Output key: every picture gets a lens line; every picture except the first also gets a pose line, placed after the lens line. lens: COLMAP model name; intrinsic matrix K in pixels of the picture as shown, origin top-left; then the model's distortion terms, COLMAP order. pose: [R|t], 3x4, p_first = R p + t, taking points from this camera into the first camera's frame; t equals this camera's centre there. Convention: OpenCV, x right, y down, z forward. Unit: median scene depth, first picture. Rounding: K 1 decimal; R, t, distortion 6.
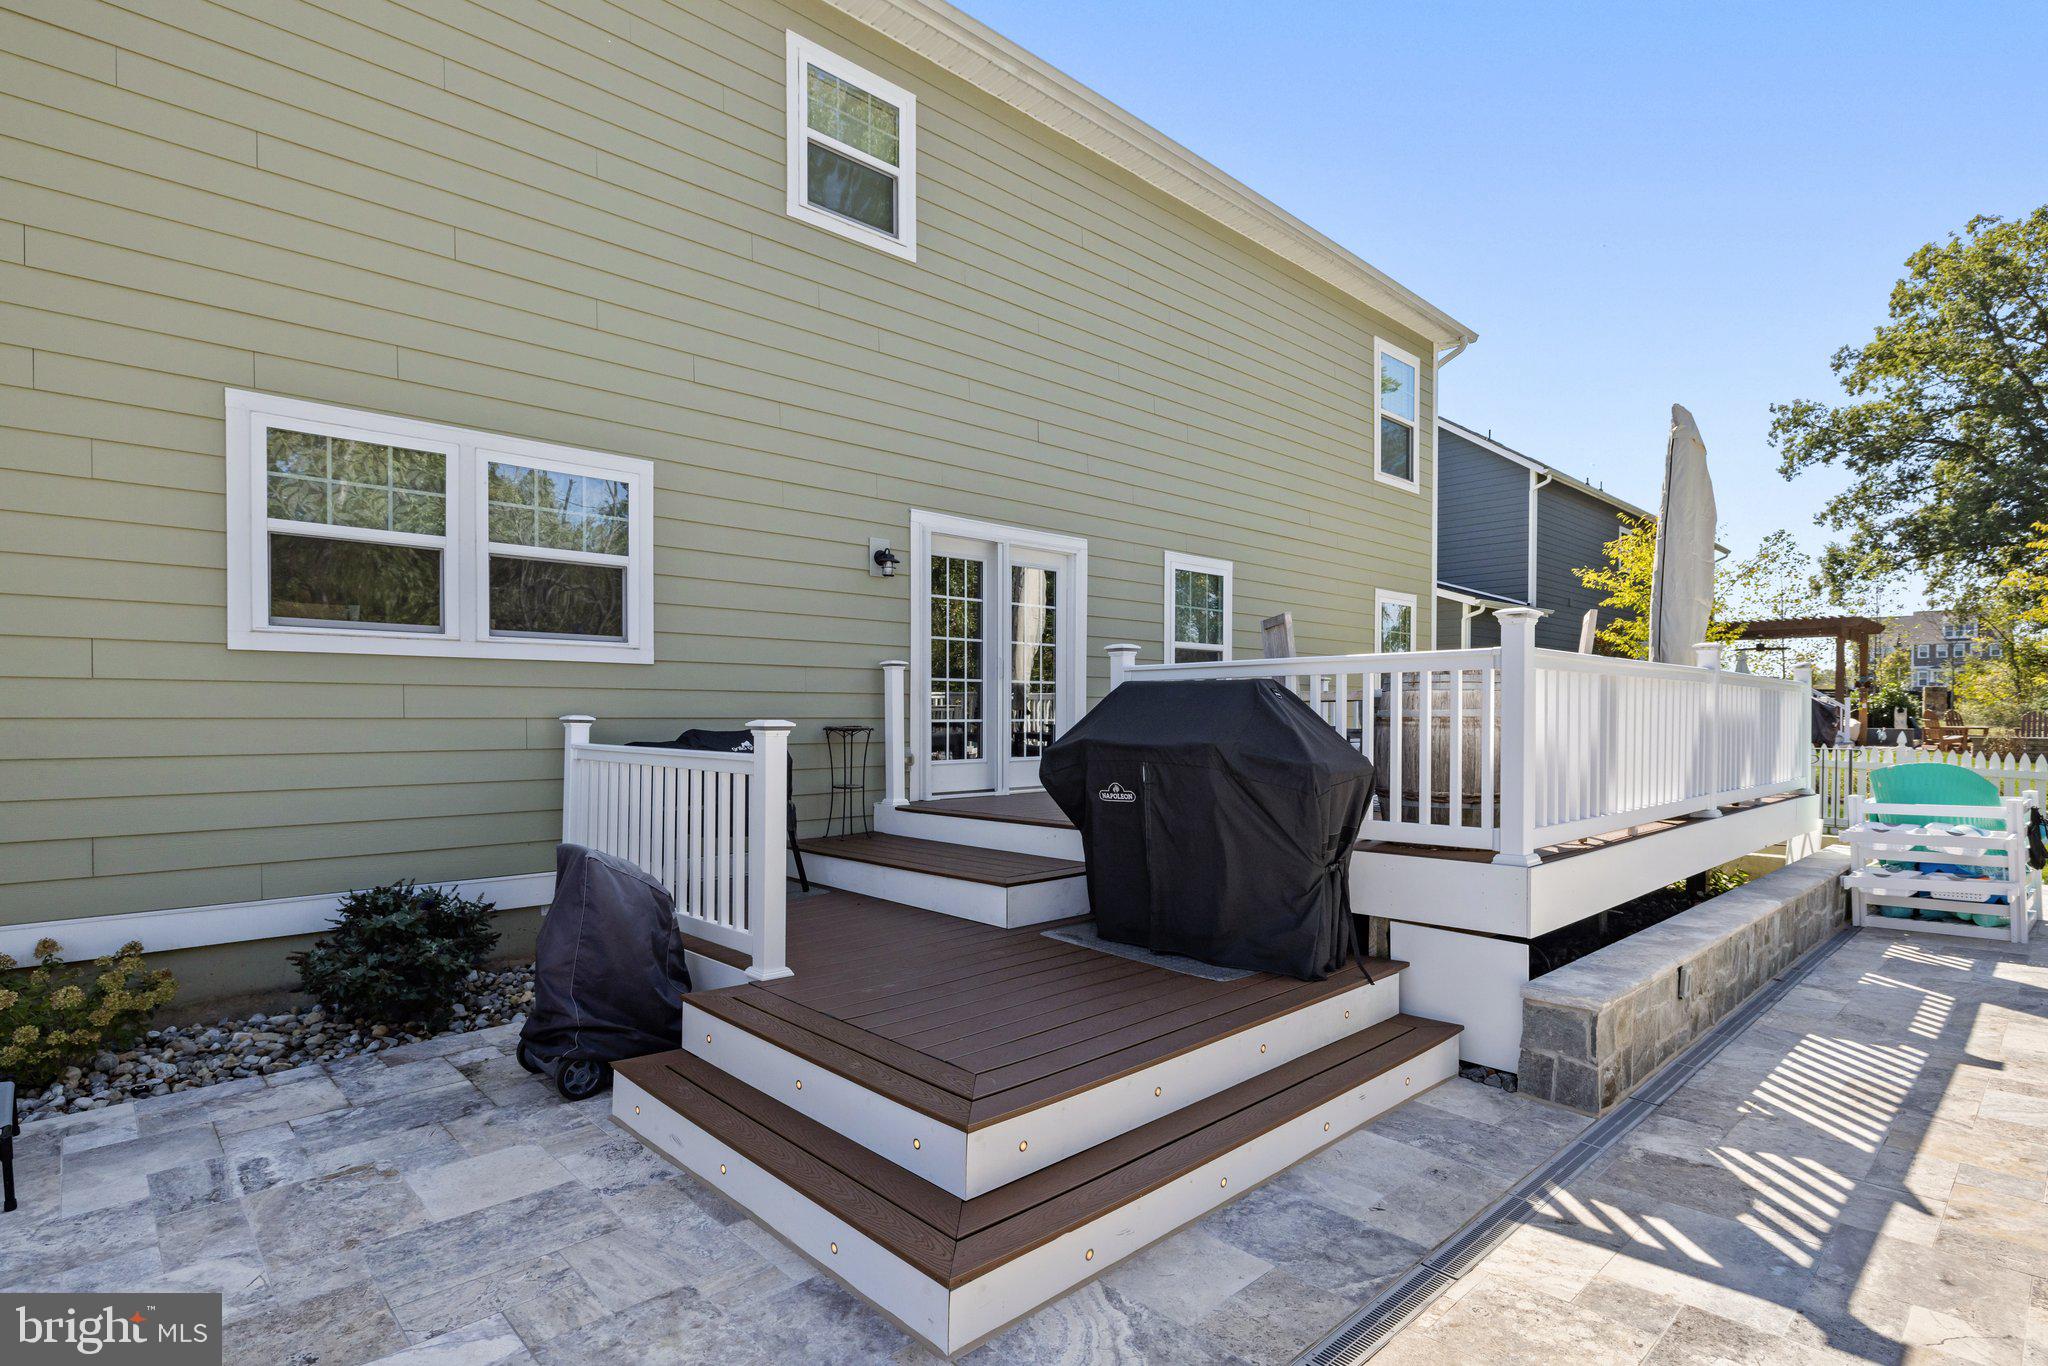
lens RADIAL K [[1018.0, 0, 1134.0], [0, 1018.0, 763.6], [0, 0, 1]] dist [0.001990, -0.000442]
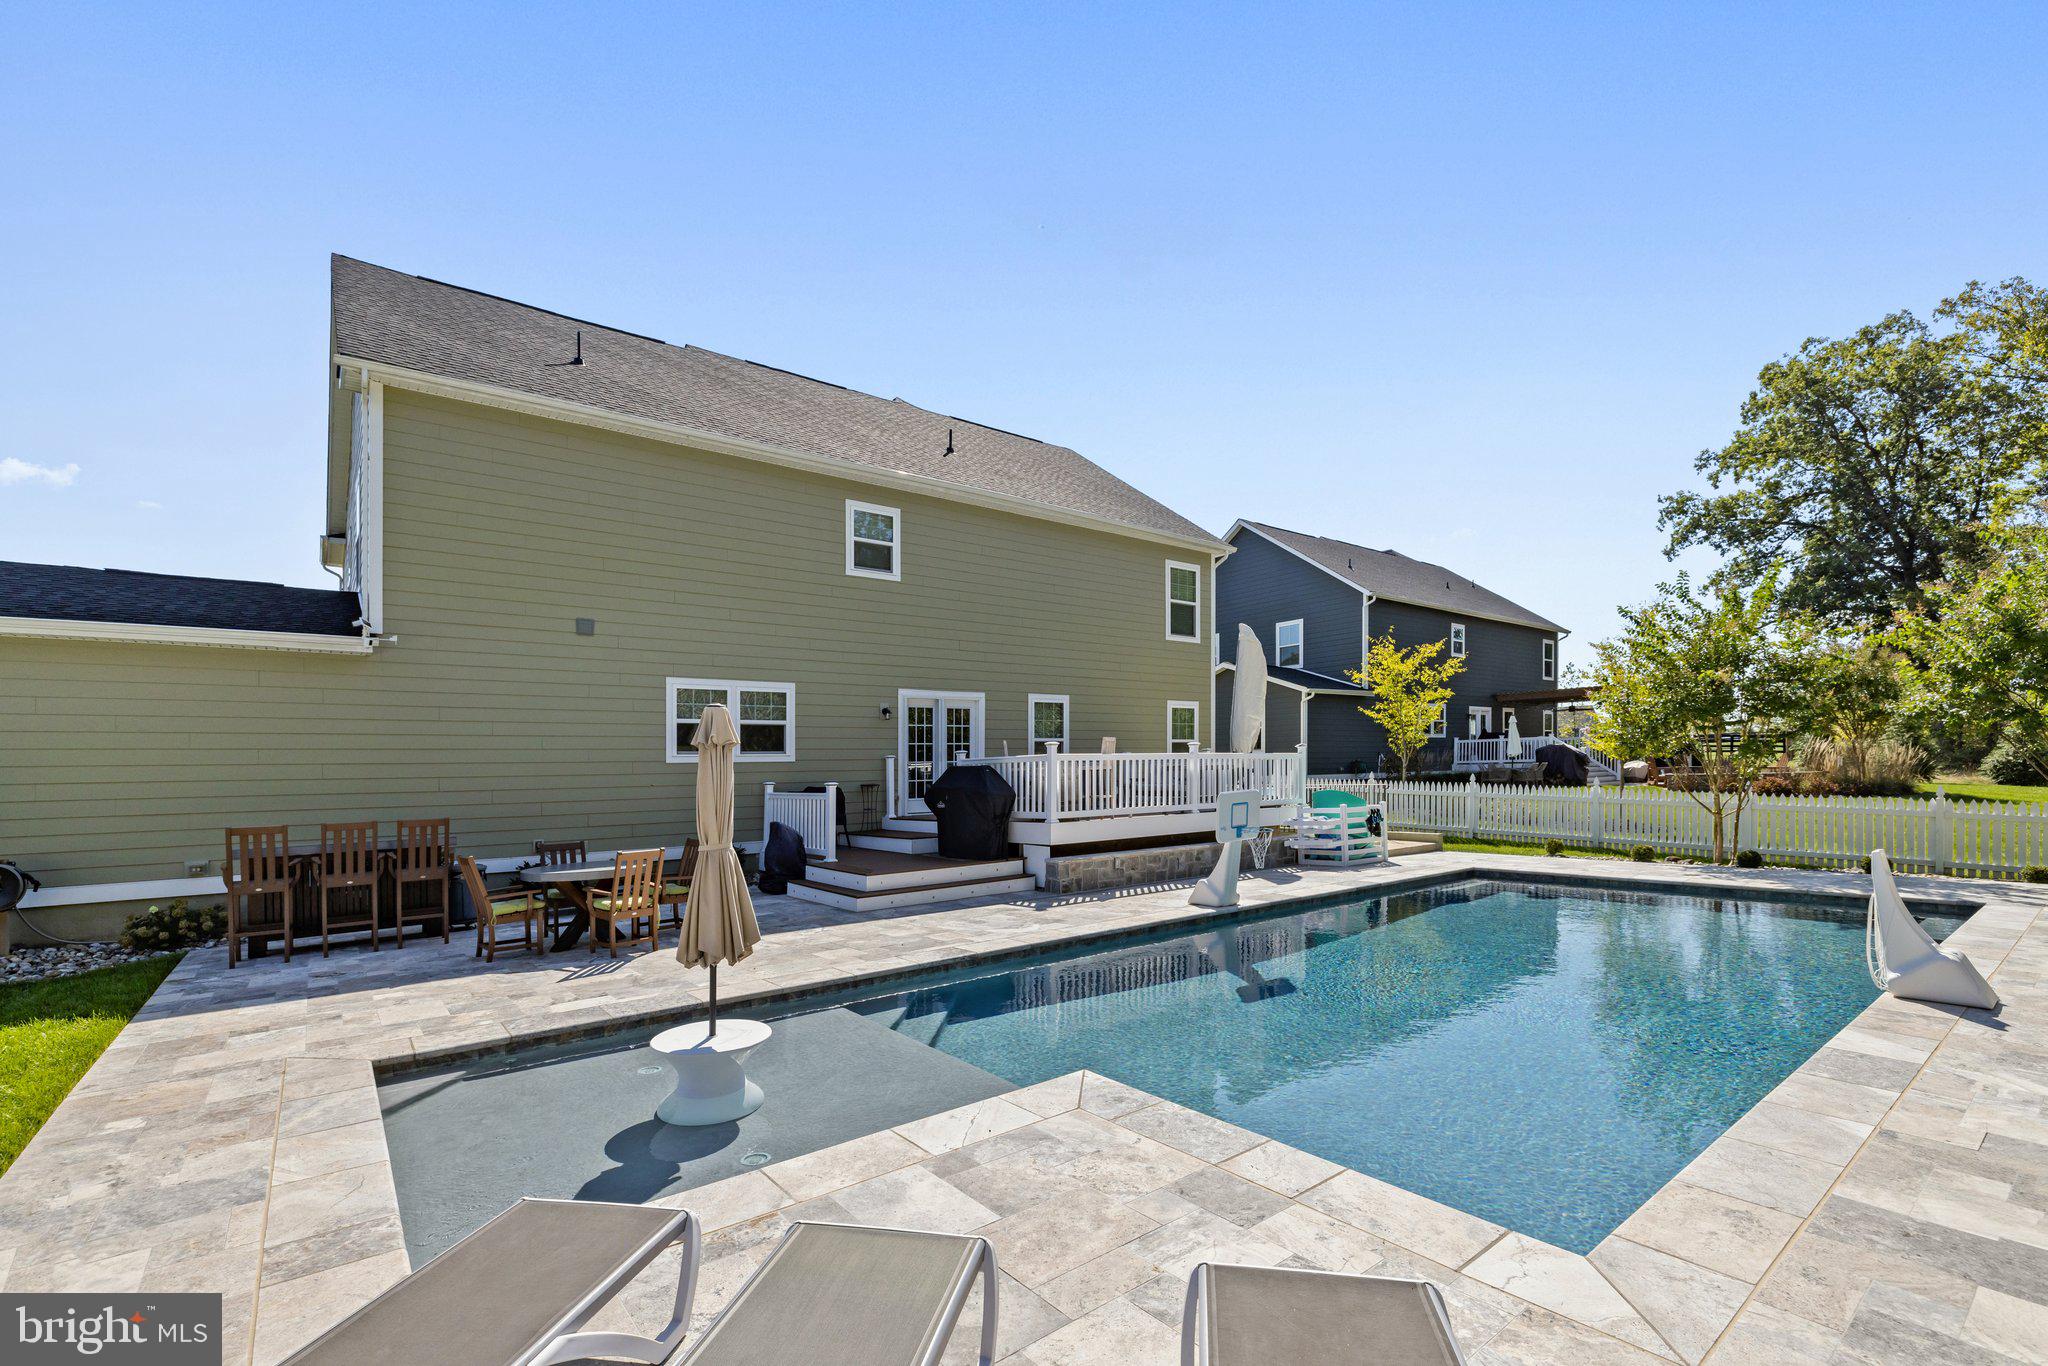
lens RADIAL K [[918.7, 0, 966.6], [0, 918.7, 743.7], [0, 0, 1]] dist [0.002245, 0.000418]
pose [[0.970028, -0.033246, -0.240706, 0.431955], [0.014149, 0.996644, -0.080632, 0.042520], [0.242579, 0.074809, 0.967243, -0.971811]]
